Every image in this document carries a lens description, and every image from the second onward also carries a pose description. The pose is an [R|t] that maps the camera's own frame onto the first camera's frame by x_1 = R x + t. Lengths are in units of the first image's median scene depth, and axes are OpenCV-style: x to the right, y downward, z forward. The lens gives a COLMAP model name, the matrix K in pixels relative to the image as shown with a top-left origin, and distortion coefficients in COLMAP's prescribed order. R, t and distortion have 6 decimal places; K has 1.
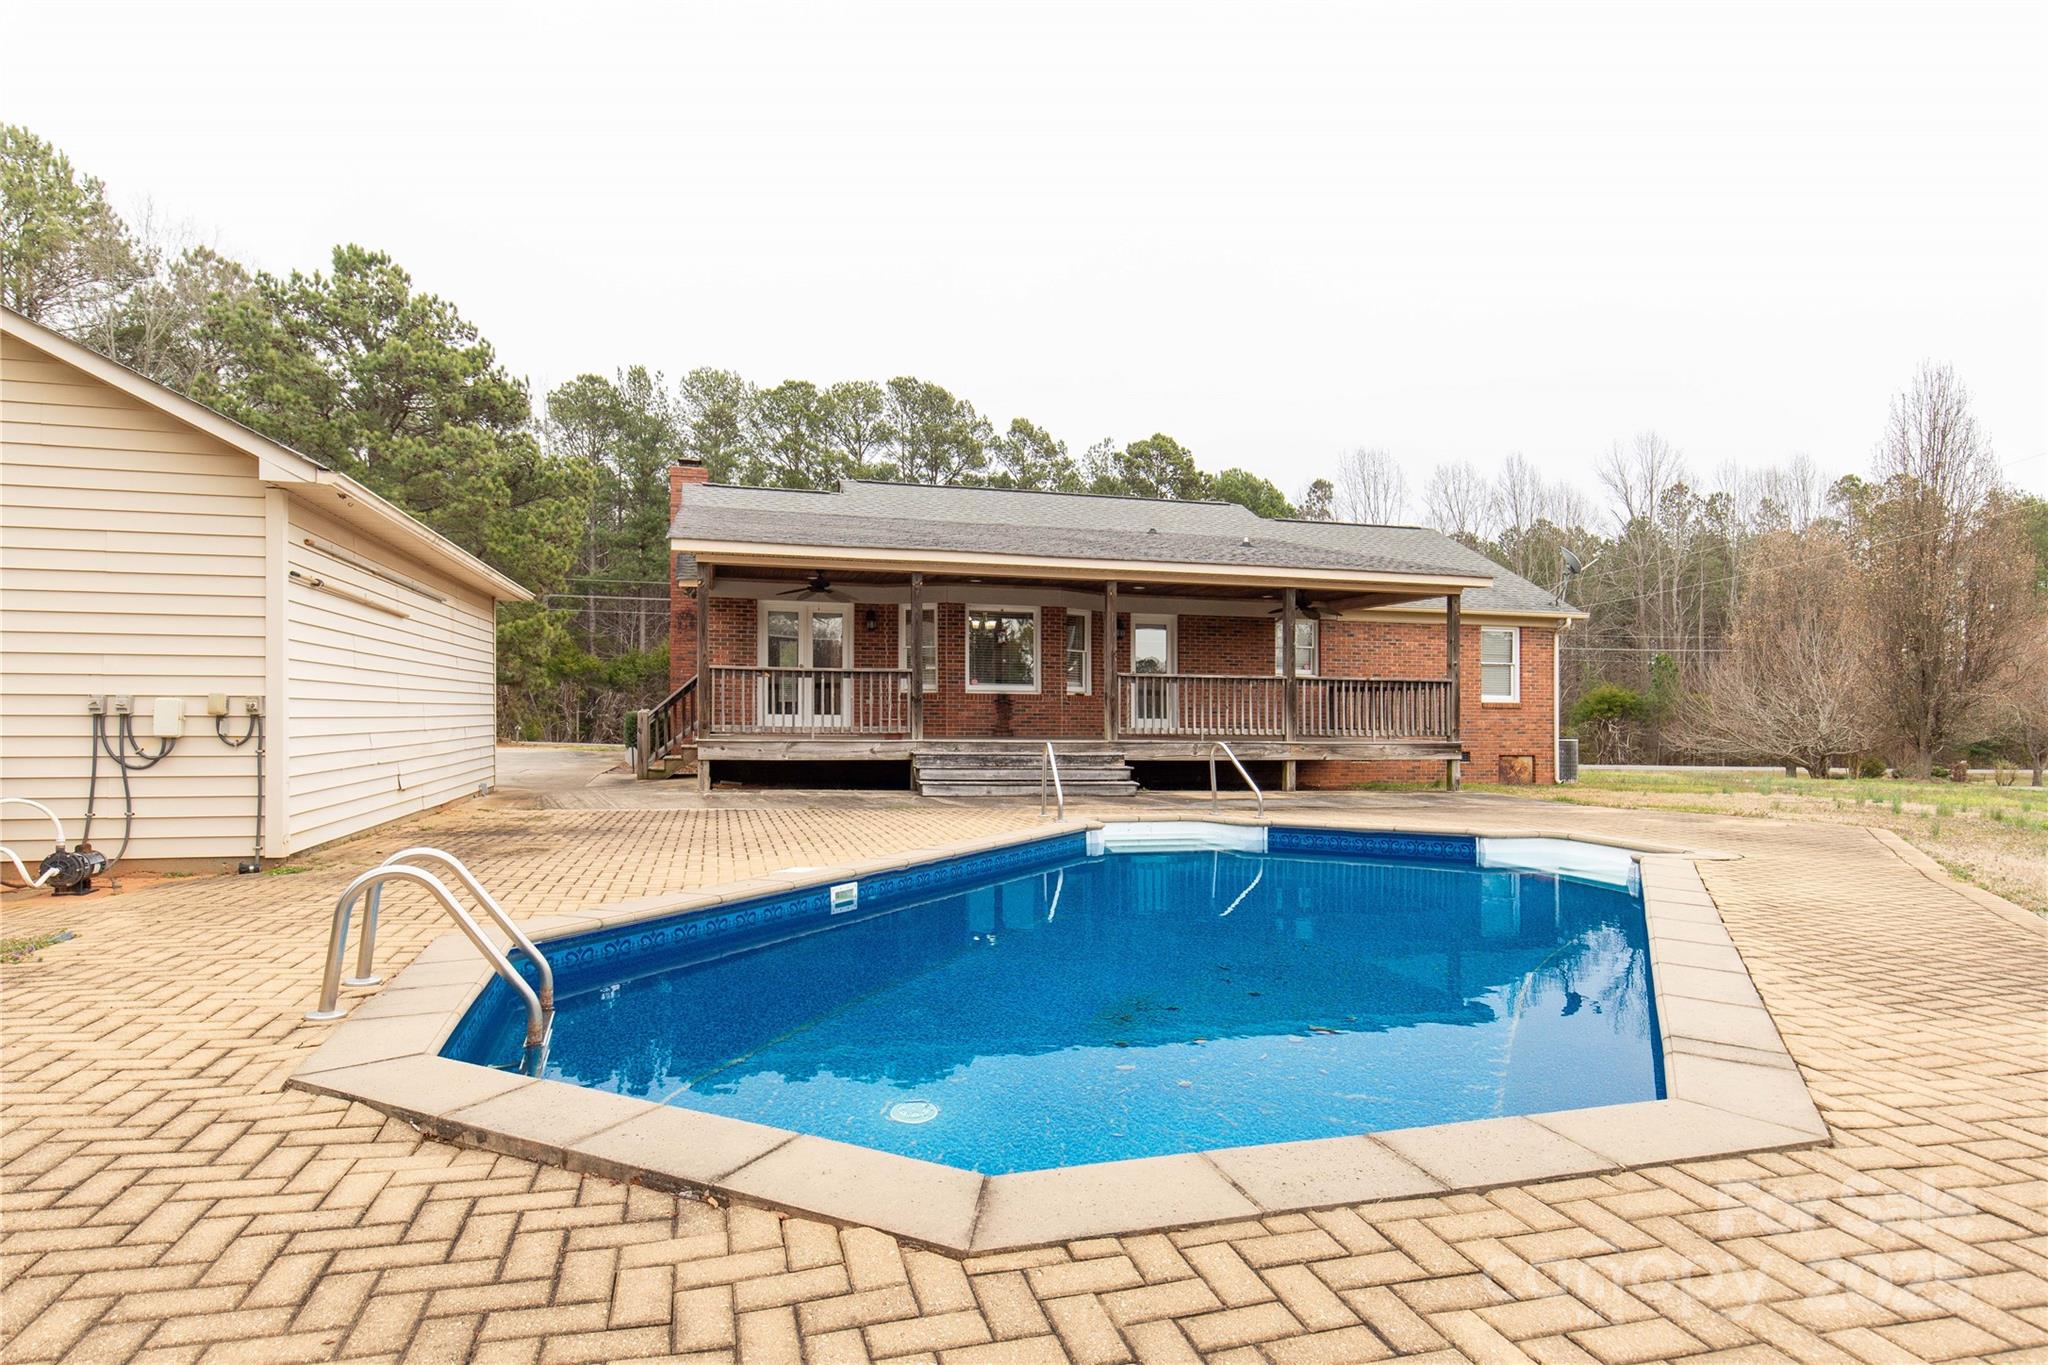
lens RADIAL K [[1161.0, 0, 1022.2], [0, 1161.0, 690.1], [0, 0, 1]] dist [0.004443, 0.001150]
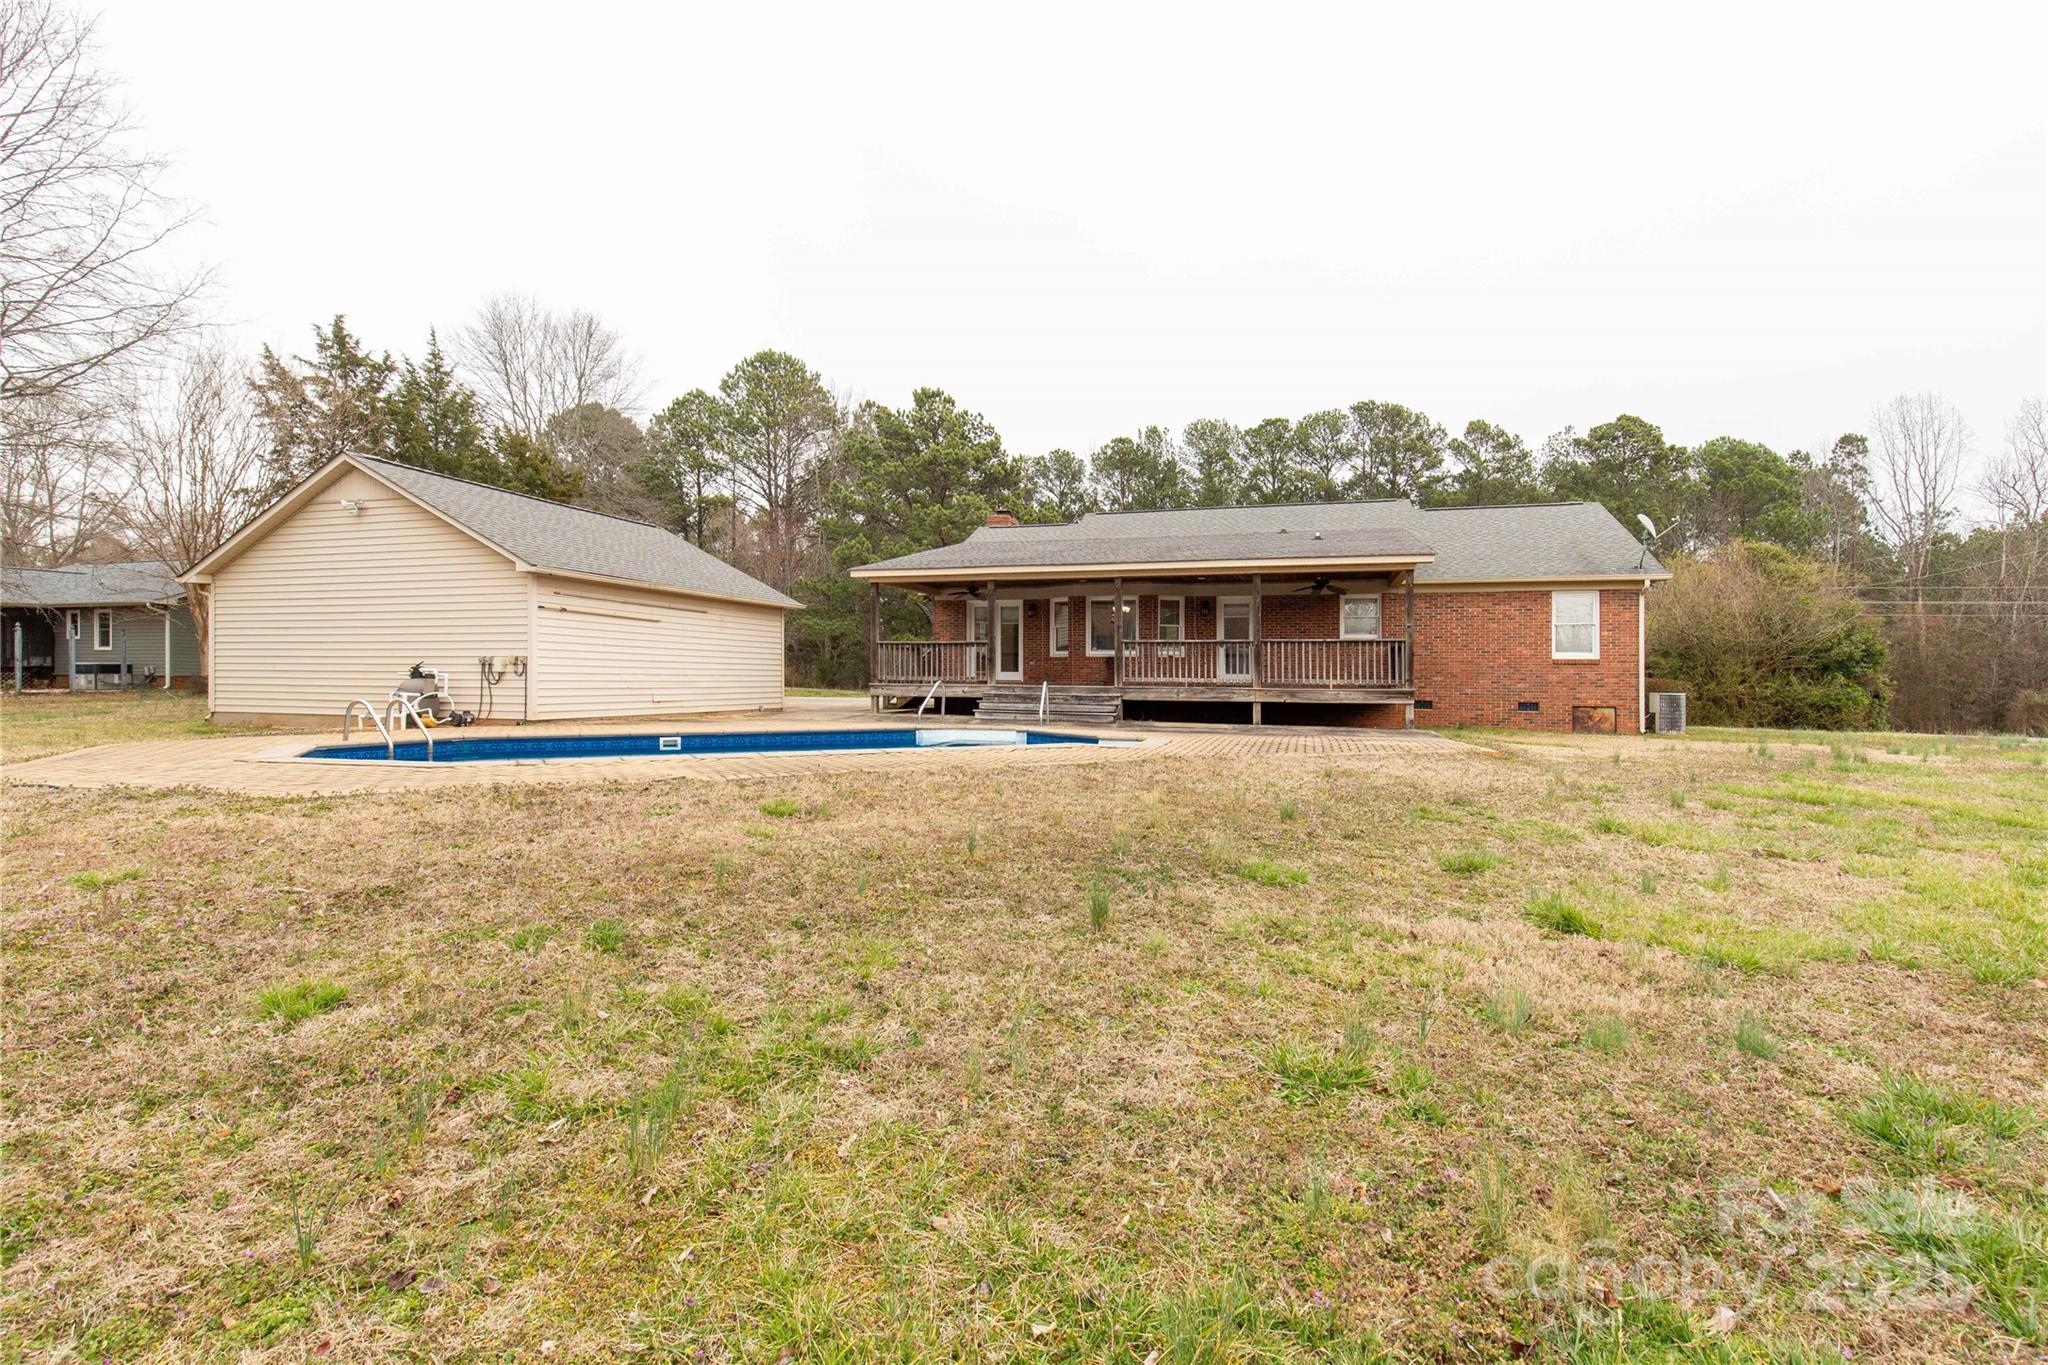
lens RADIAL K [[933.7, 0, 1024.0], [0, 933.7, 682.5], [0, 0, 1]] dist [0.001858, 0.000009]
pose [[0.843618, -0.000243, -0.536944, 0.326673], [0.010160, 0.999828, 0.015510, 0.010250], [0.536848, -0.018539, 0.843475, -0.031765]]
